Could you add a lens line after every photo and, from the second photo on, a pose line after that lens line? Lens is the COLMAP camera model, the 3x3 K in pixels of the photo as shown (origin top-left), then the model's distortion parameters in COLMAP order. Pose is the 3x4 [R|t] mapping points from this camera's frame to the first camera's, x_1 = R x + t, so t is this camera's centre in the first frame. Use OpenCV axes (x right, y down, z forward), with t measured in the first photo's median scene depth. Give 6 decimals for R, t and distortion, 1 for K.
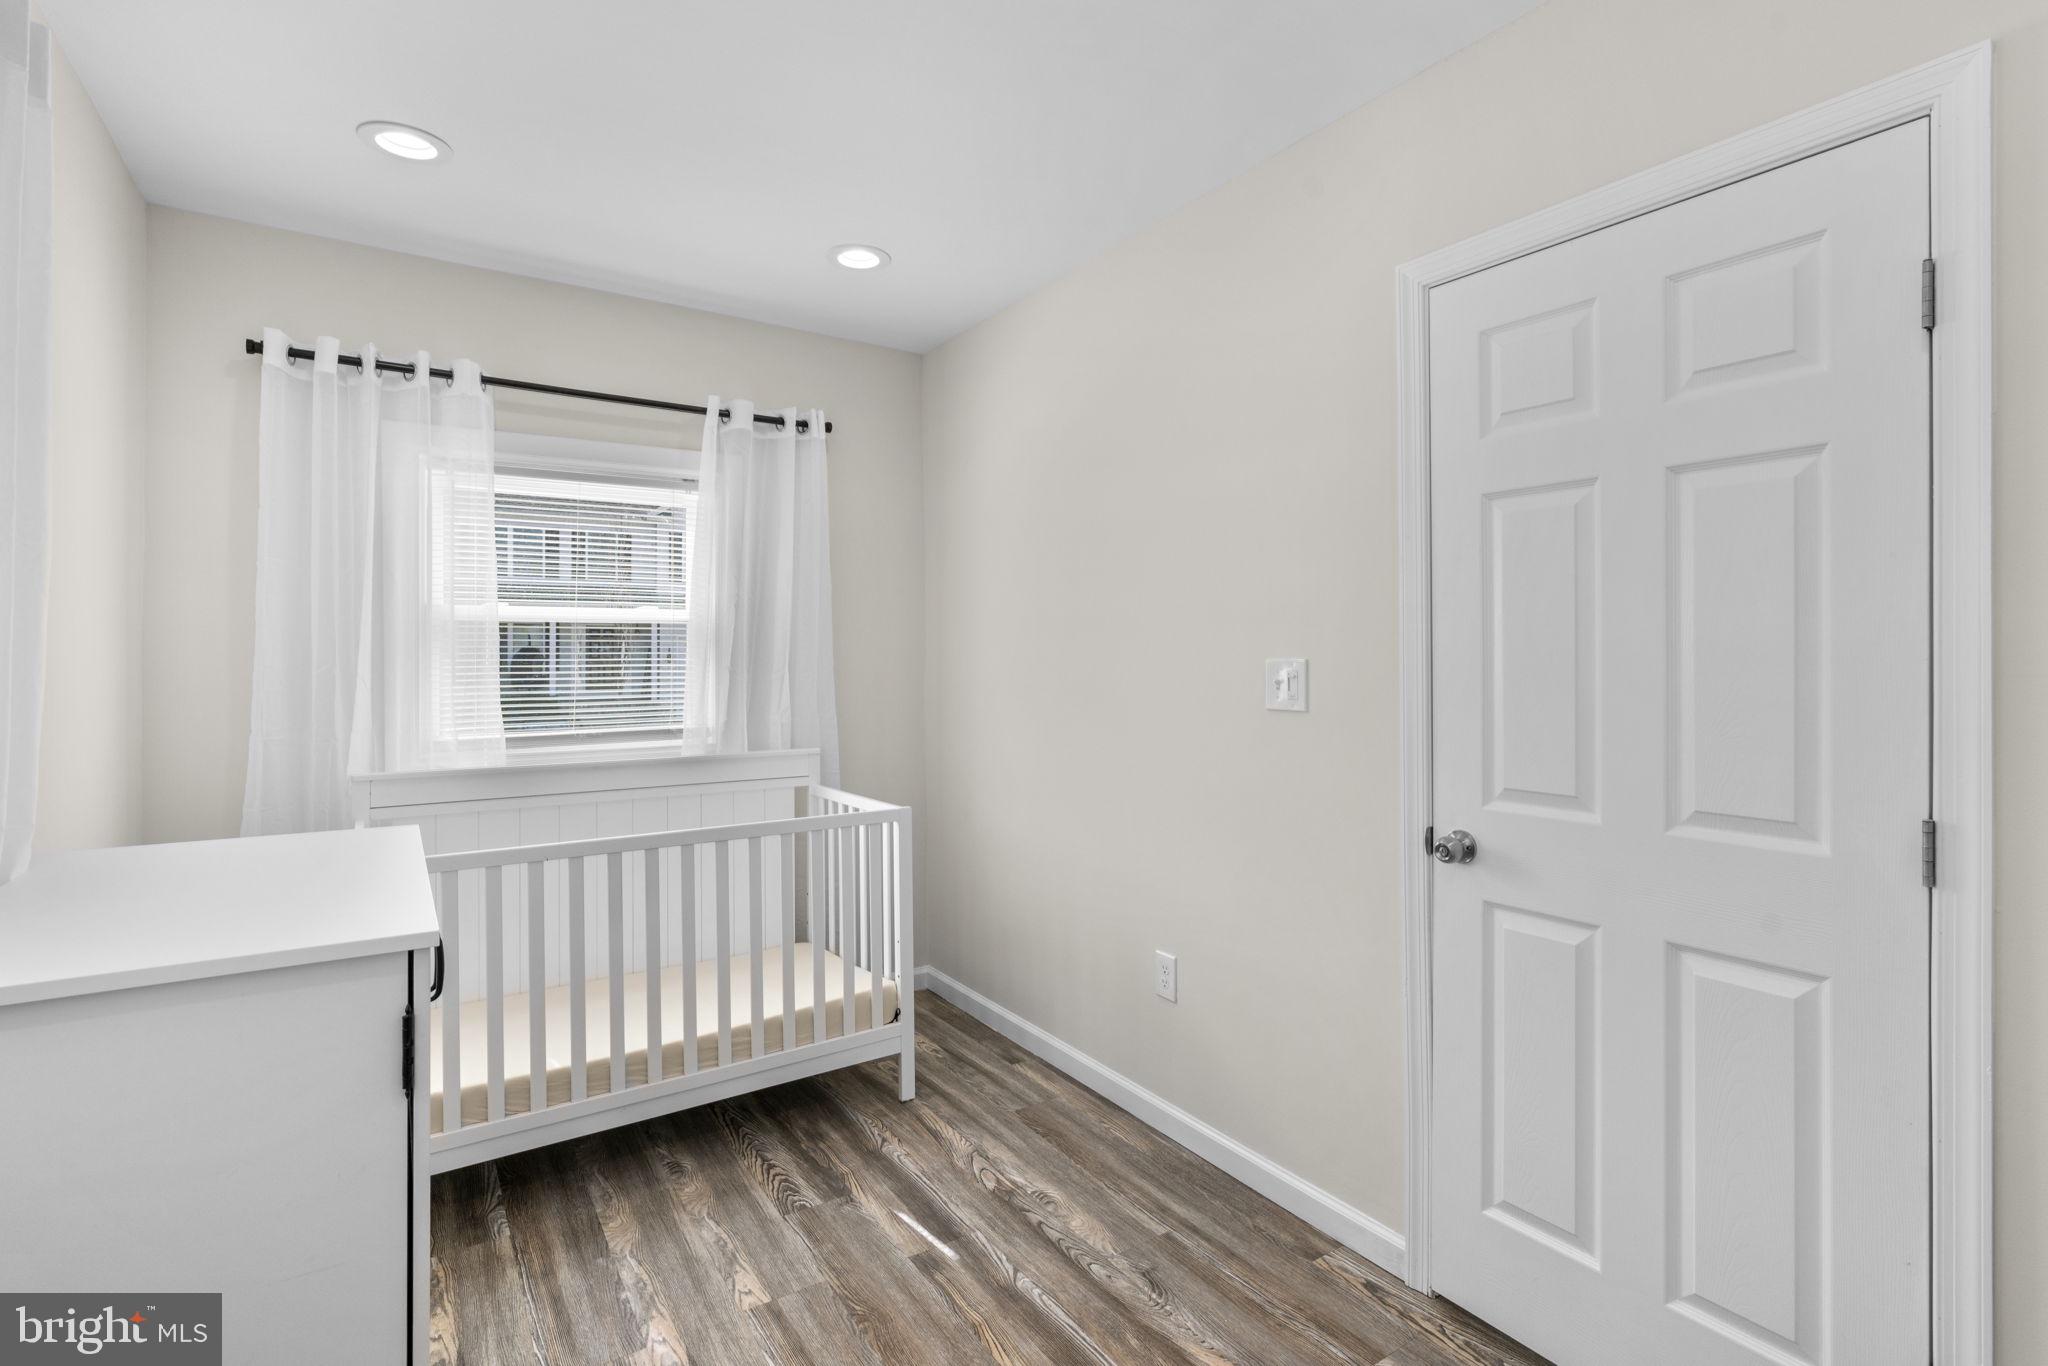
lens RADIAL K [[978.6, 0, 1021.9], [0, 978.6, 664.5], [0, 0, 1]] dist [-0.002790, 0.003023]
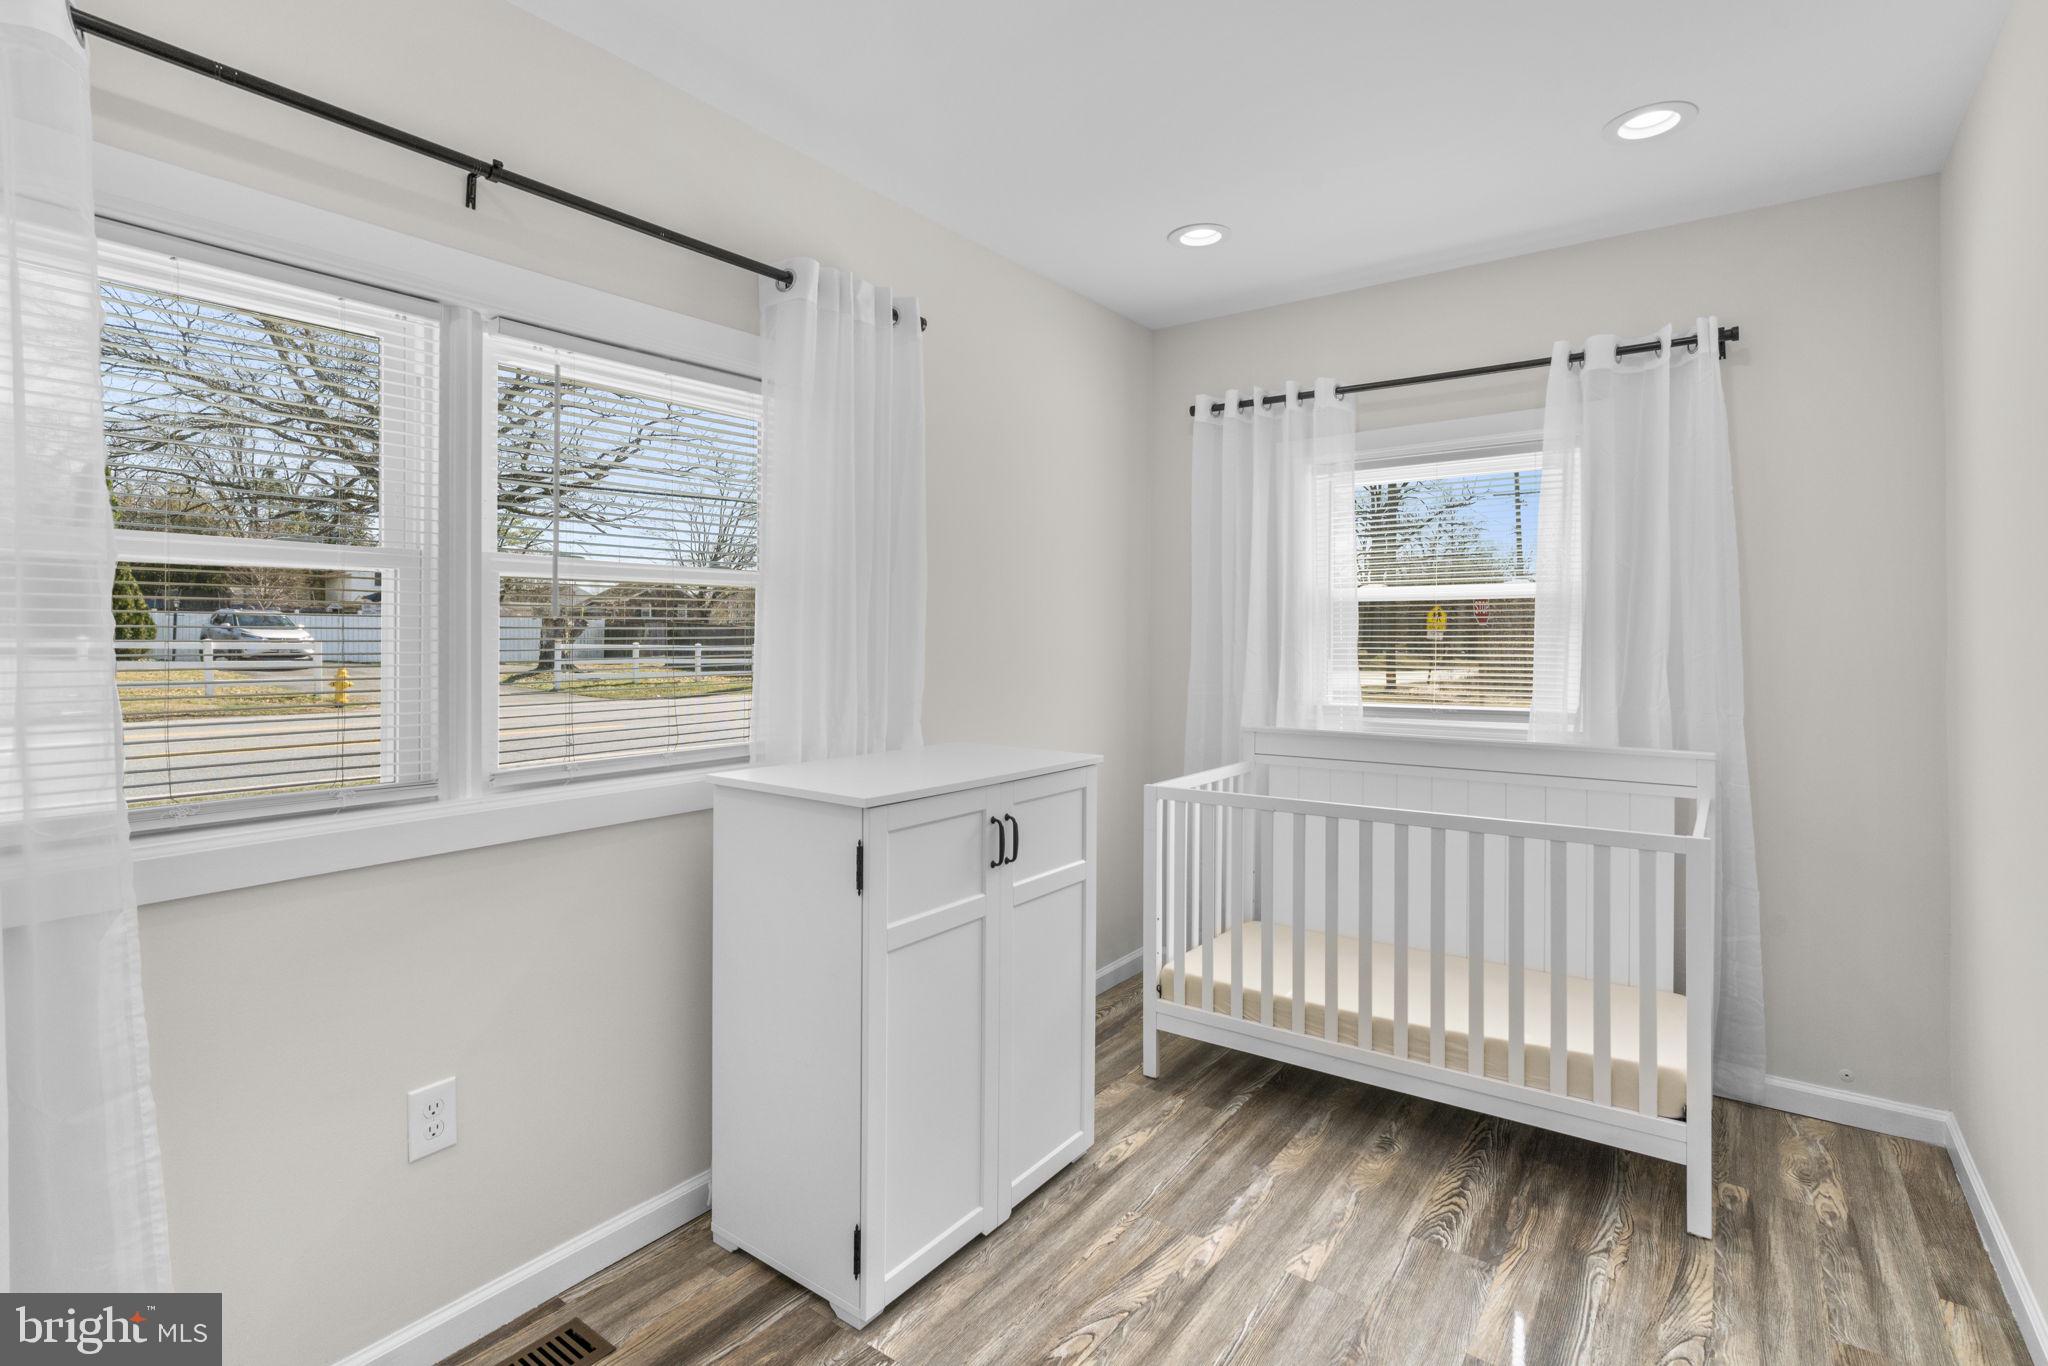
lens RADIAL K [[978.6, 0, 997.6], [0, 978.6, 630.4], [0, 0, 1]] dist [-0.002790, 0.003023]
pose [[0.335305, 0.000552, -0.942109, 0.435339], [-0.005443, 0.999984, -0.001351, -0.008702], [0.942094, 0.005581, 0.335303, 0.271063]]
